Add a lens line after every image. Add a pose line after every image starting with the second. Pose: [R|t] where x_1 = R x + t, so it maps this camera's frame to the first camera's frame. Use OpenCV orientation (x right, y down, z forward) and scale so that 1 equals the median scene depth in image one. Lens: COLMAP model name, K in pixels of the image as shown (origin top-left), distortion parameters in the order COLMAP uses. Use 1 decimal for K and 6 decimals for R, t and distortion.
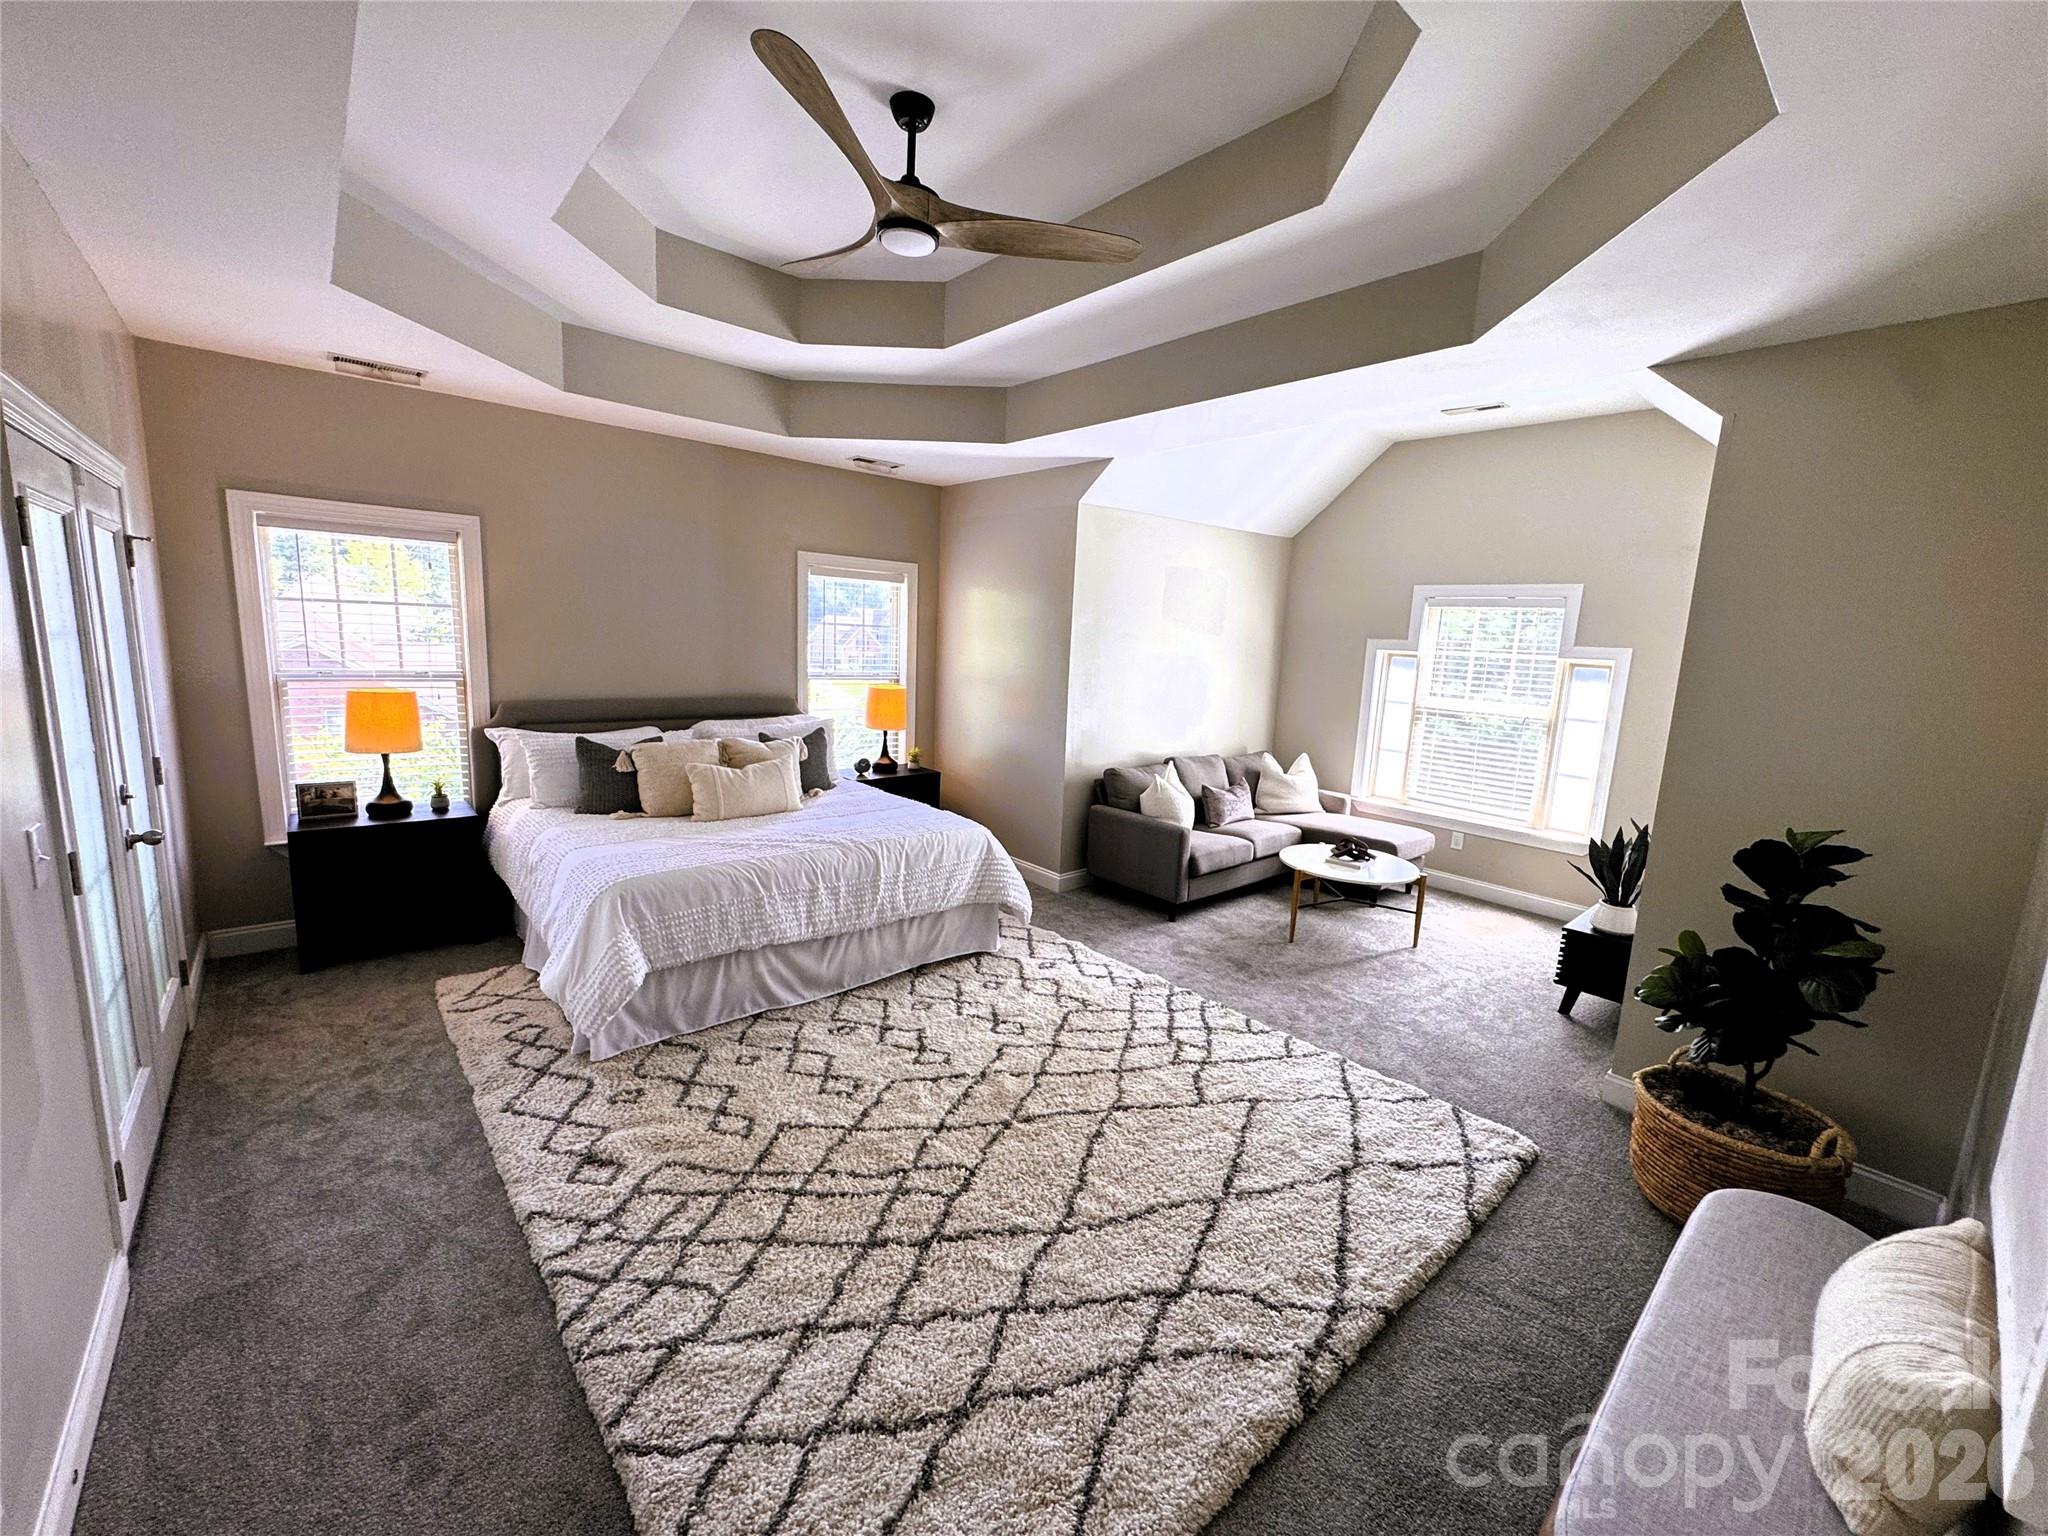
lens RADIAL K [[821.4, 0, 1026.9], [0, 821.4, 766.7], [0, 0, 1]] dist [-0.000351, 0.000244]
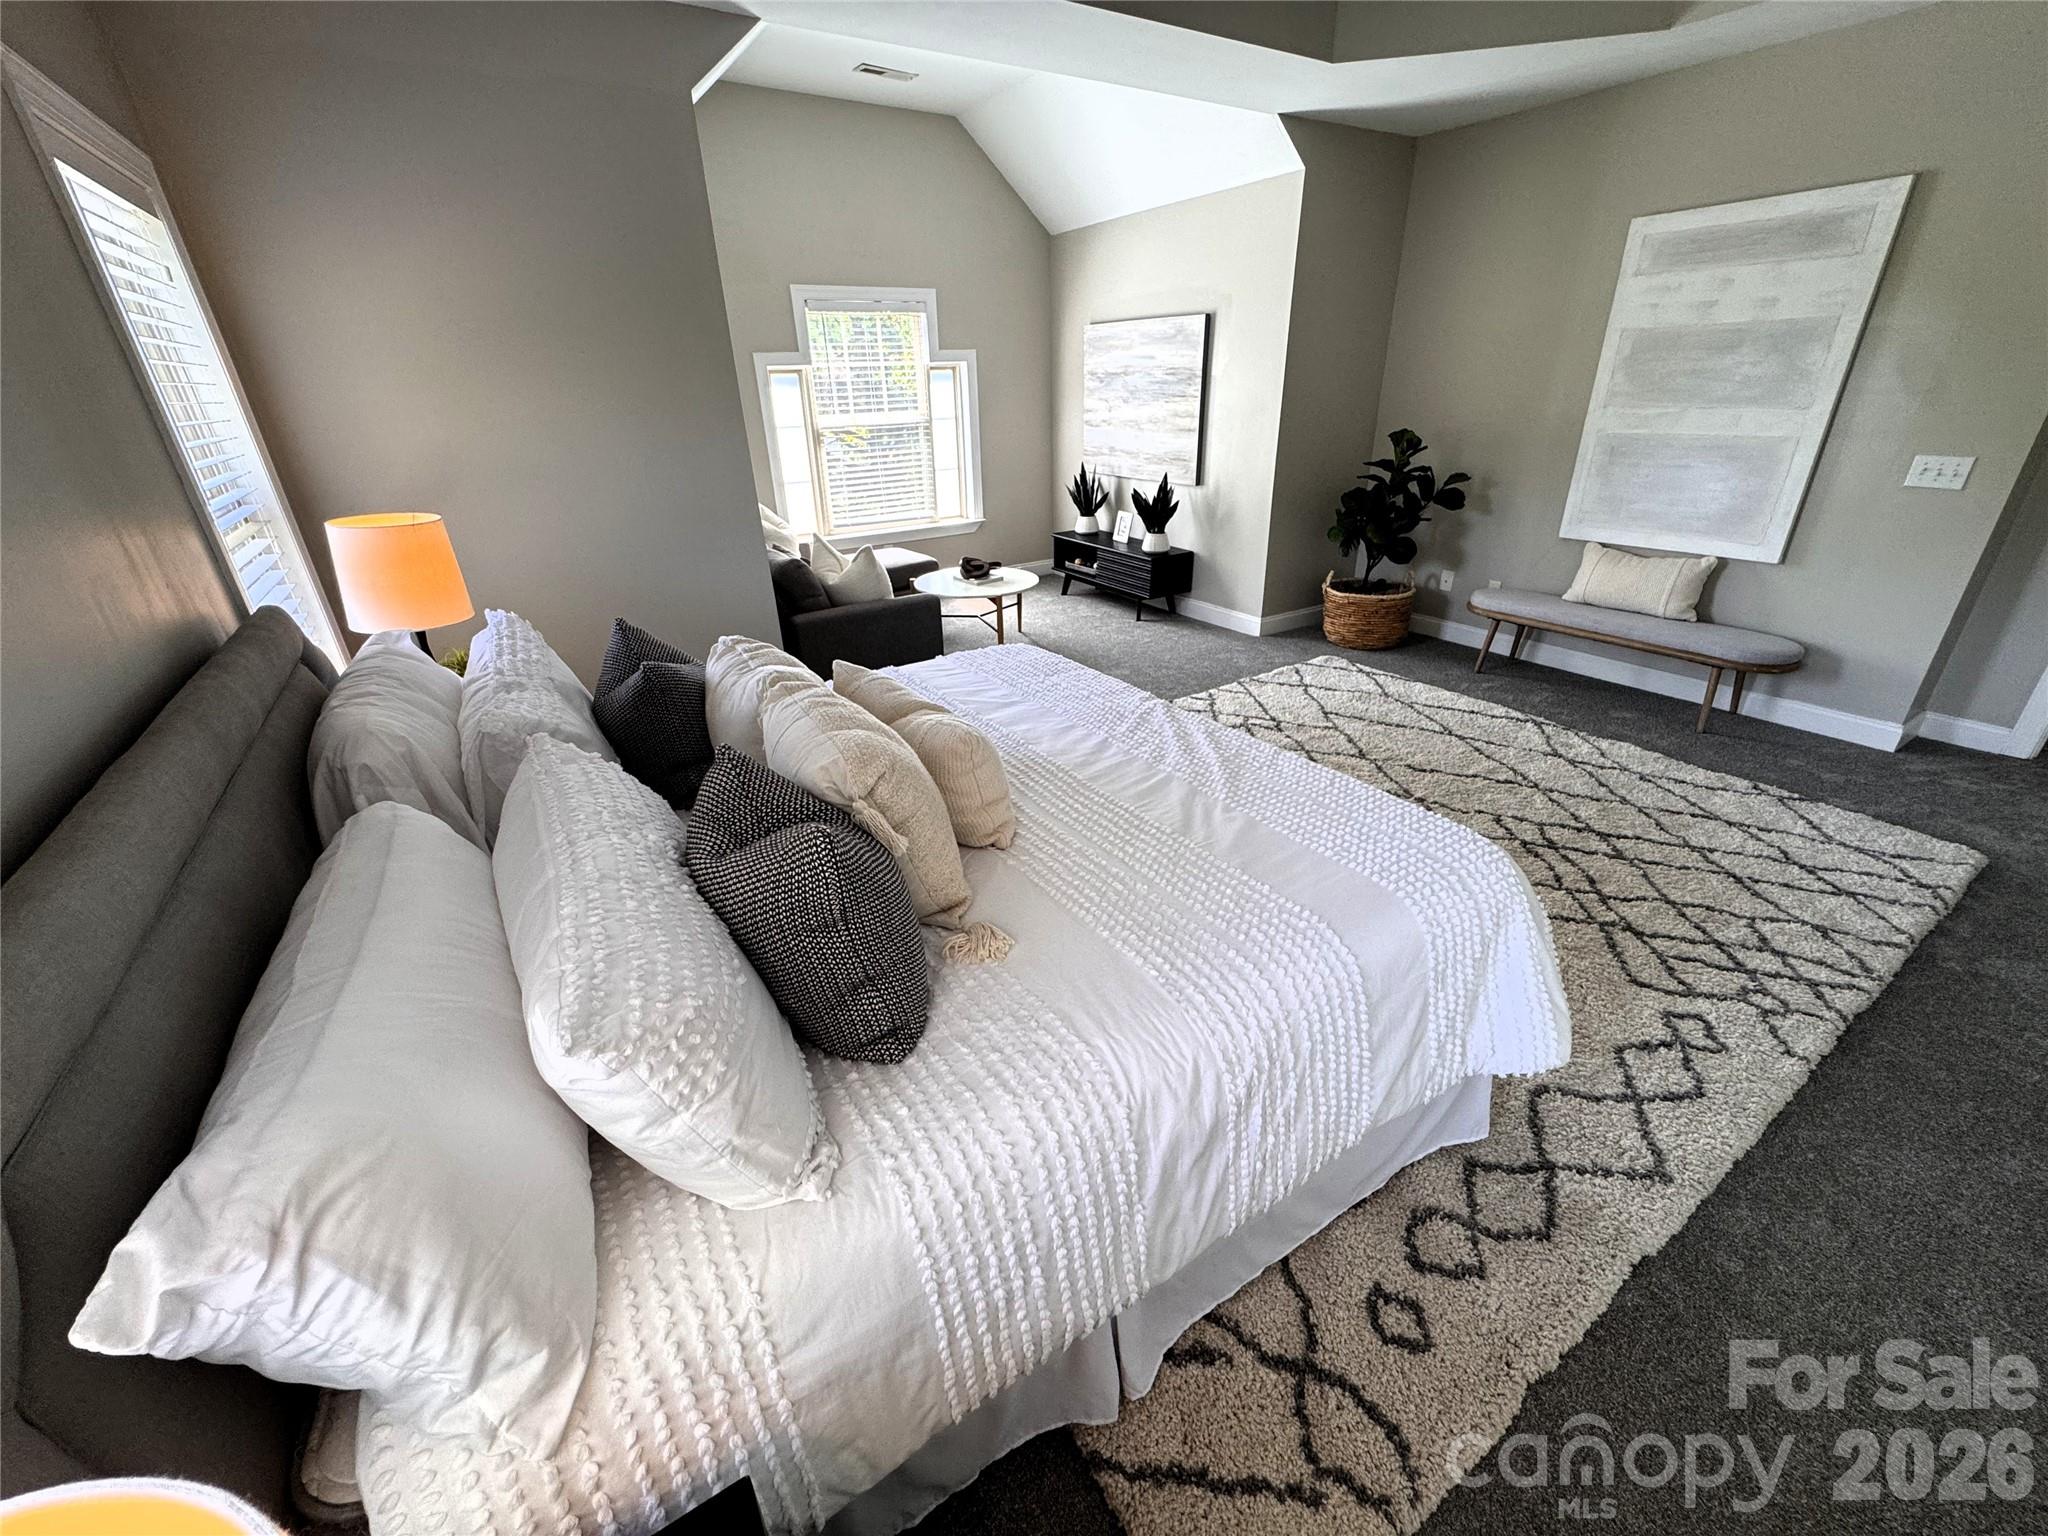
lens RADIAL K [[821.4, 0, 1024.2], [0, 821.4, 763.8], [0, 0, 1]] dist [-0.000351, 0.000244]
pose [[0.147641, -0.473023, 0.868592, -1.064163], [0.195552, 0.874840, 0.443186, -0.227466], [-0.969516, 0.104422, 0.221663, 1.252761]]
